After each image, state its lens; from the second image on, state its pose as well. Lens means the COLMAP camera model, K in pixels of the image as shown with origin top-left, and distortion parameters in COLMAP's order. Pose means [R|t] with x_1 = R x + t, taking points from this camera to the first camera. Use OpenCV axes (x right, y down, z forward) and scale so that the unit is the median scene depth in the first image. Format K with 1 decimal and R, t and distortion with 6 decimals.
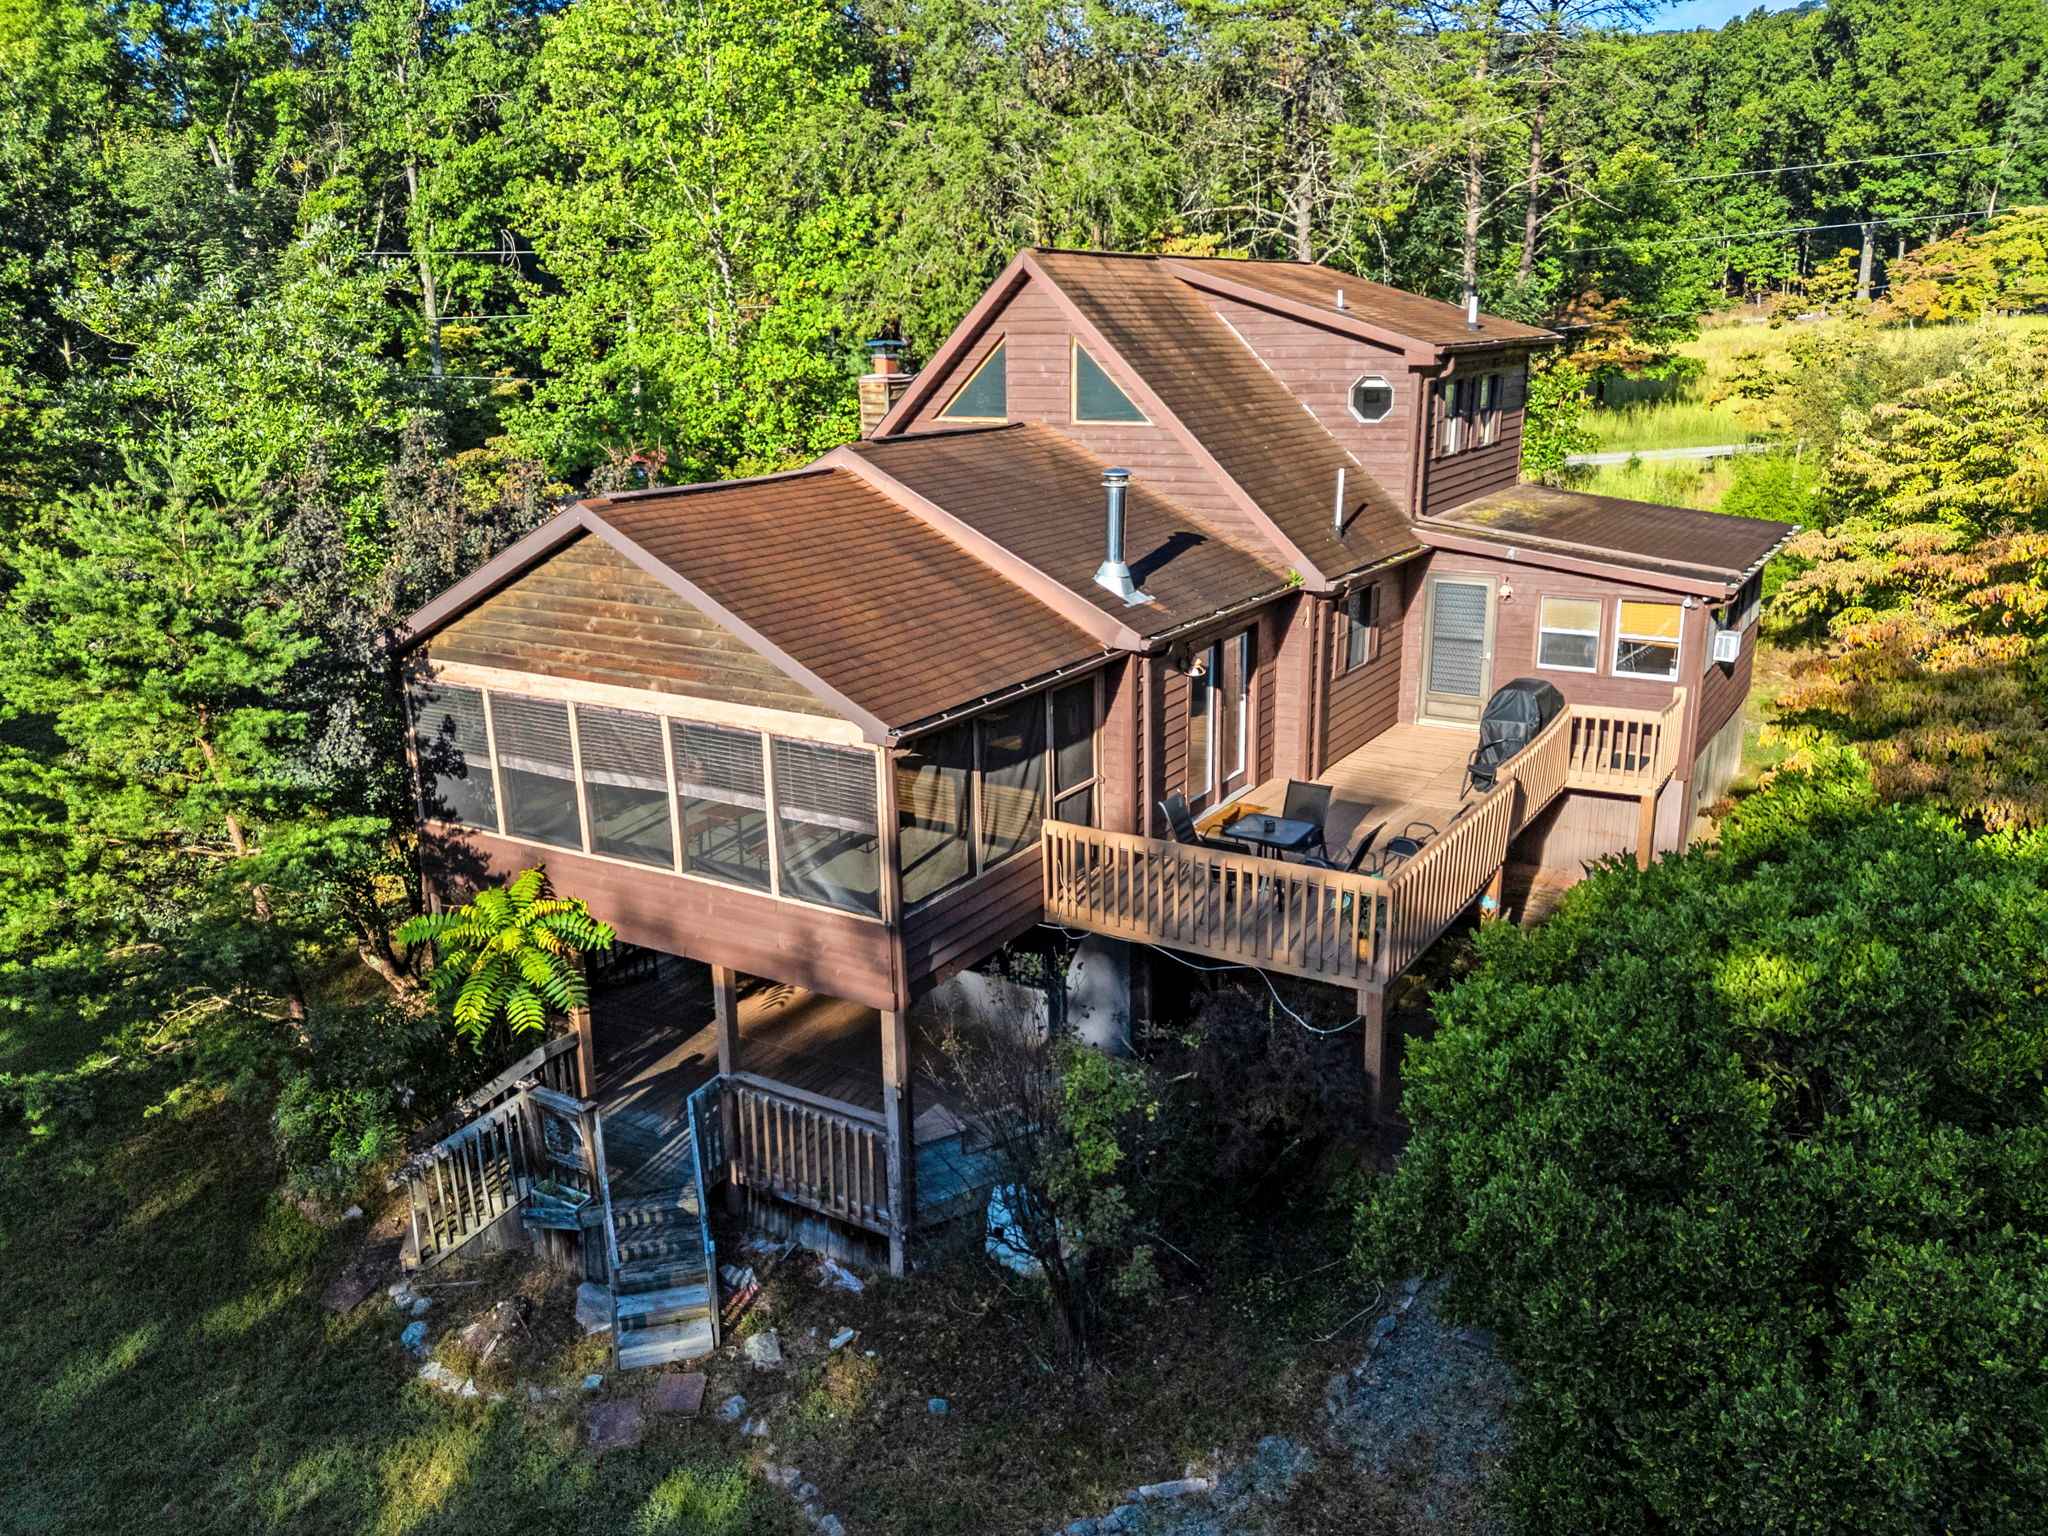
lens RADIAL K [[1565.7, 0, 1024.0], [0, 1565.7, 768.0], [0, 0, 1]] dist [0.111740, -0.136967]
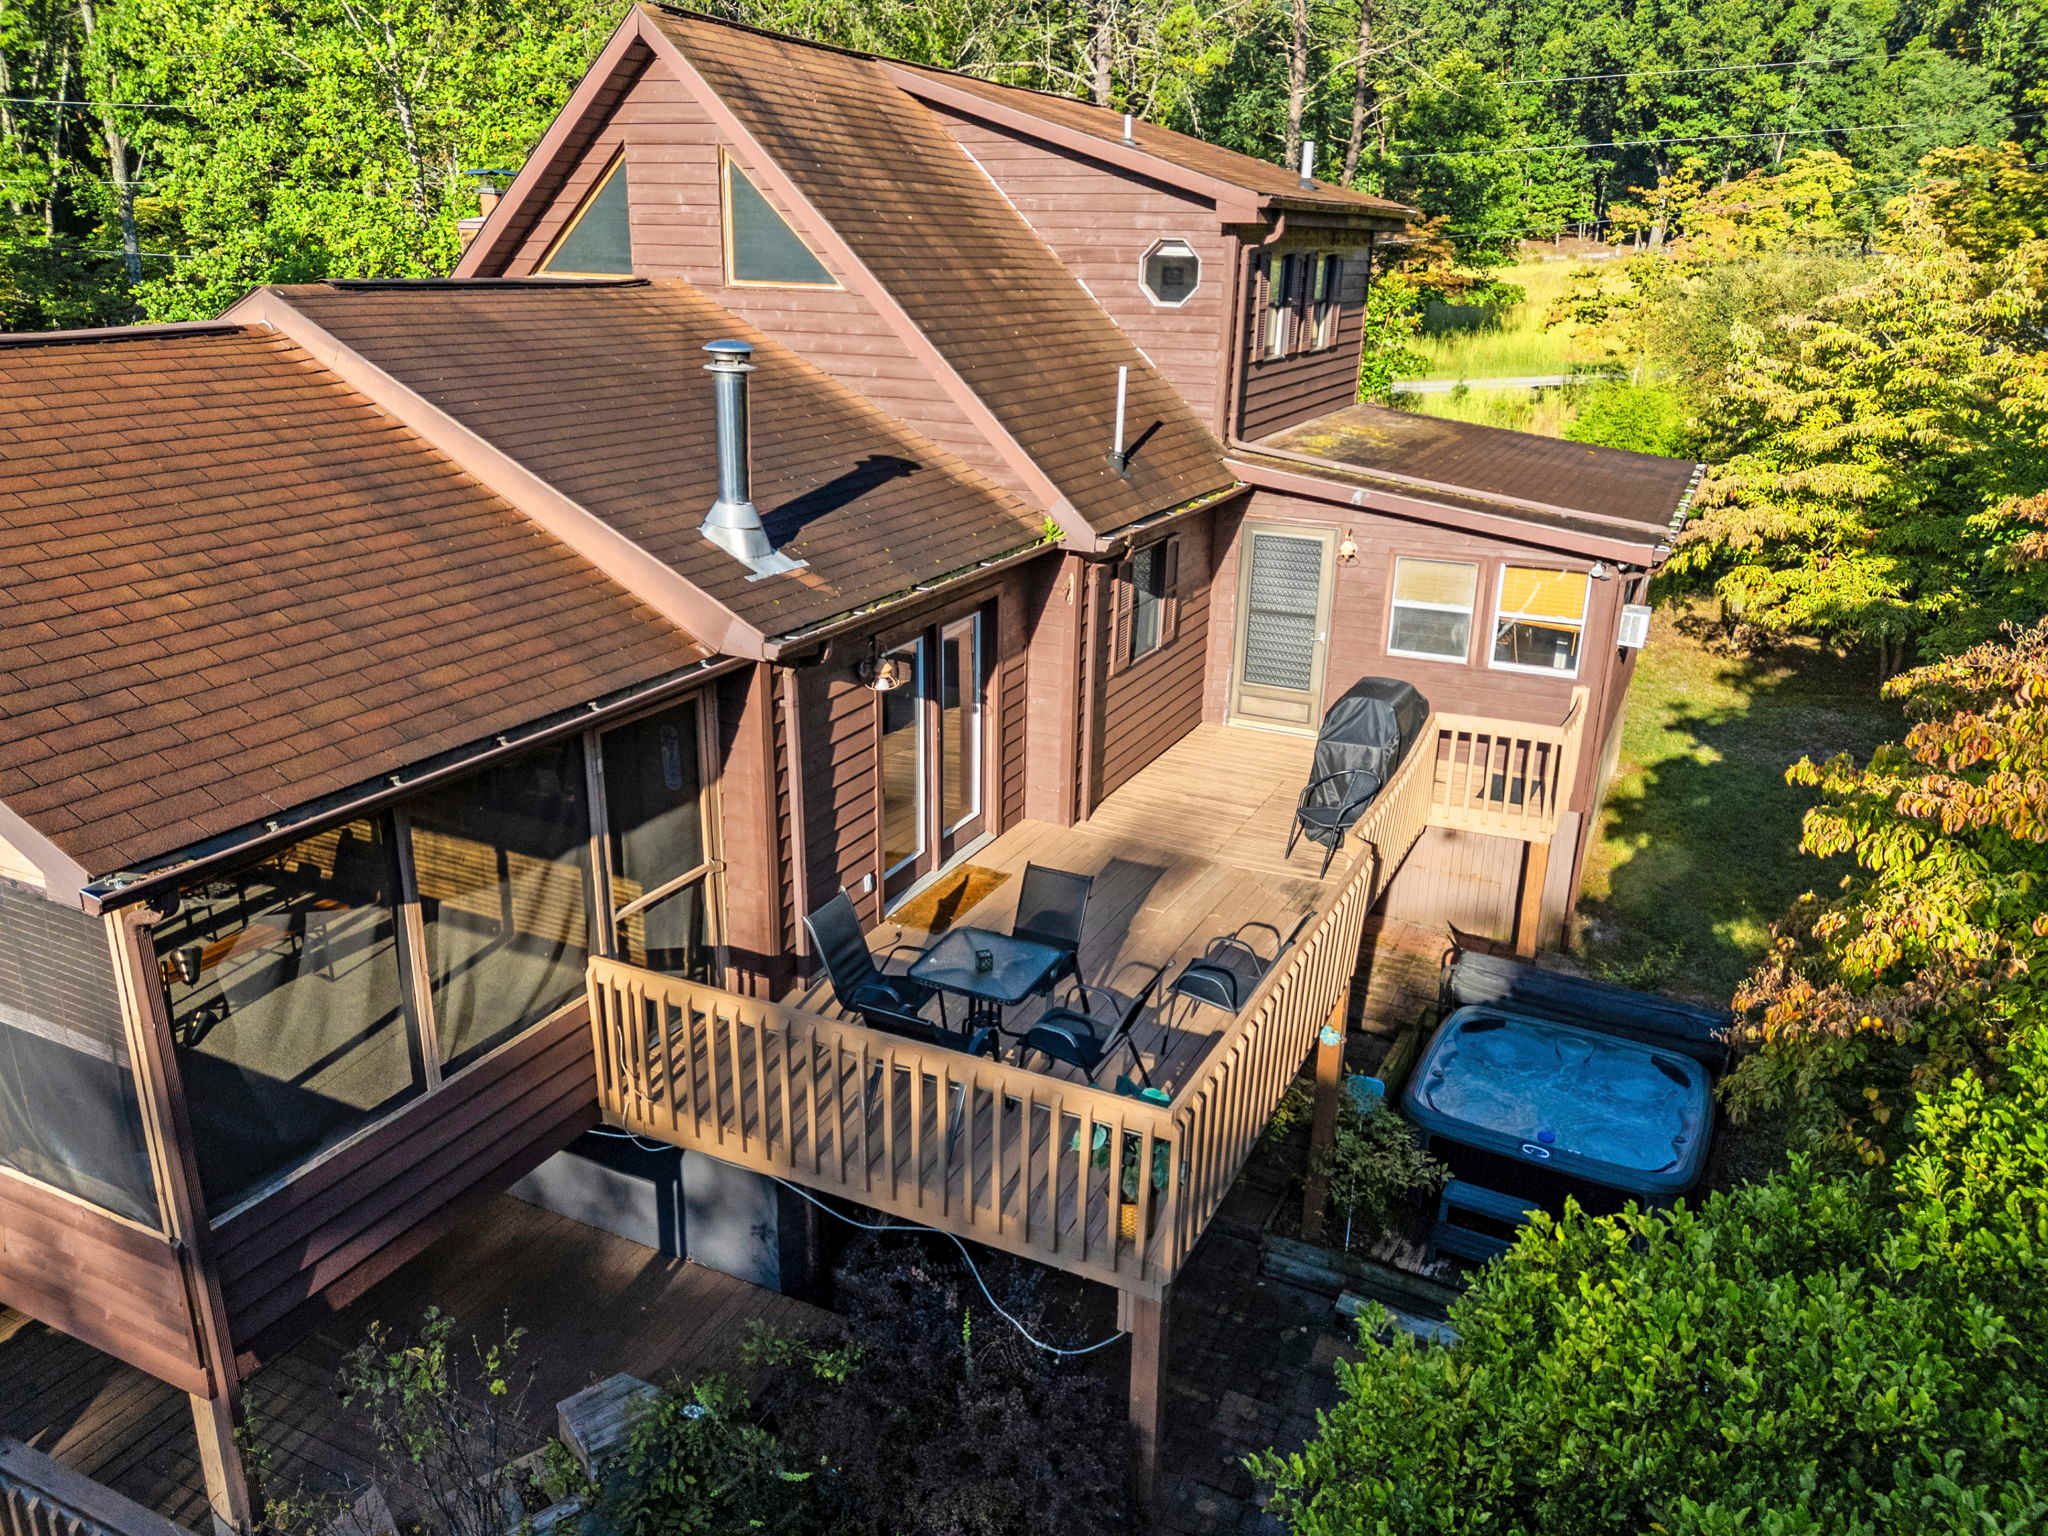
lens RADIAL K [[1504.9, 0, 1024.0], [0, 1504.9, 768.0], [0, 0, 1]] dist [0.101457, -0.102201]
pose [[0.993943, -0.001666, 0.109885, 0.075545], [-0.004415, 0.998472, 0.055080, -0.046299], [-0.109809, -0.055232, 0.992417, 0.303069]]
